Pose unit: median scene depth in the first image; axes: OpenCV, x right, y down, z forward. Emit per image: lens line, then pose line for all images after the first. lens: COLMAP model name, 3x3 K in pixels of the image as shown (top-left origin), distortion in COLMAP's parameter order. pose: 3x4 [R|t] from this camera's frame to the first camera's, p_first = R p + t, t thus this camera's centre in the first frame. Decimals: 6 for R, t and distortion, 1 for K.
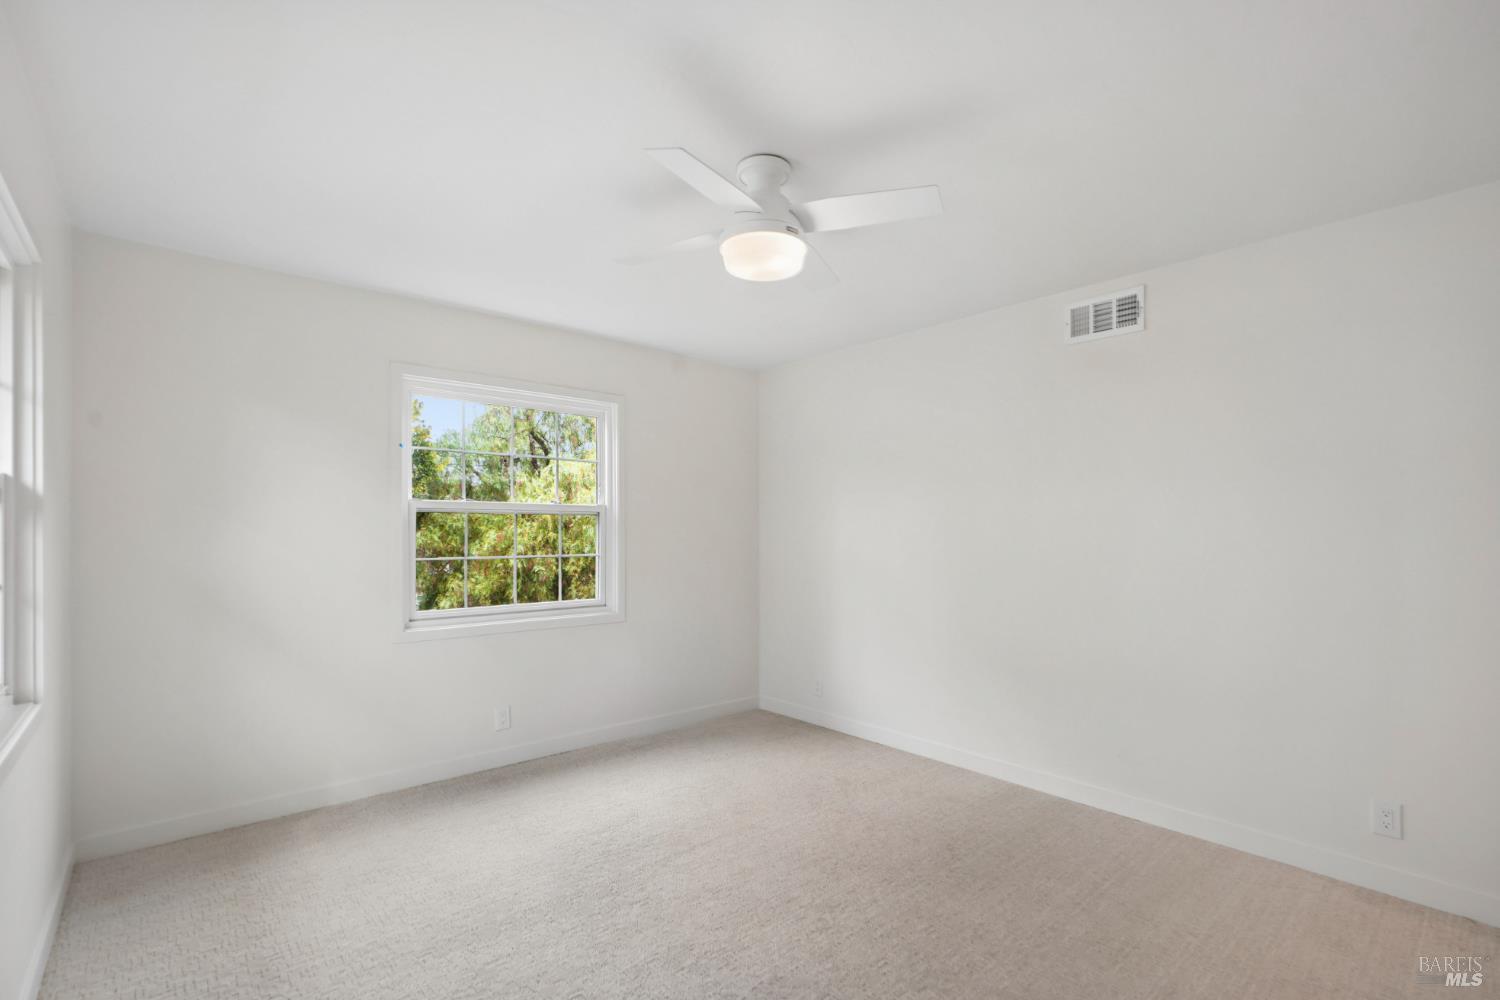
lens RADIAL K [[673.8, 0, 748.4], [0, 673.8, 508.9], [0, 0, 1]] dist [-0.000986, 0.000424]
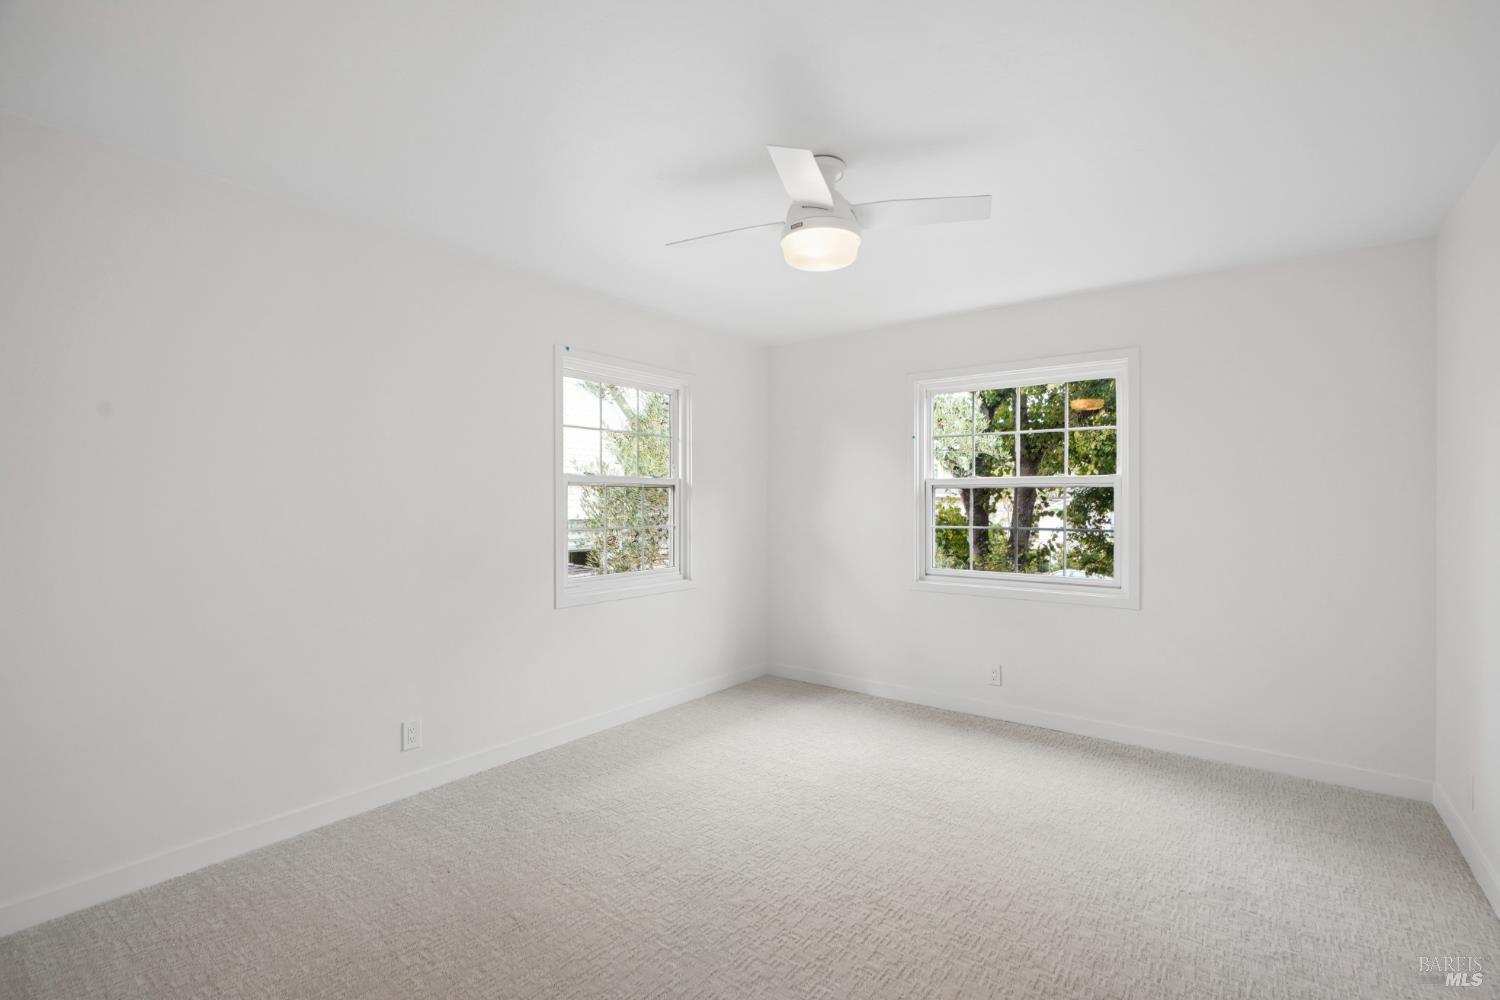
lens RADIAL K [[673.8, 0, 748.4], [0, 673.8, 508.9], [0, 0, 1]] dist [-0.000986, 0.000424]
pose [[0.214394, 0.019109, -0.976560, 0.645590], [0.027462, 0.999295, 0.025583, 0.001395], [0.976361, -0.032303, 0.213718, 0.405330]]
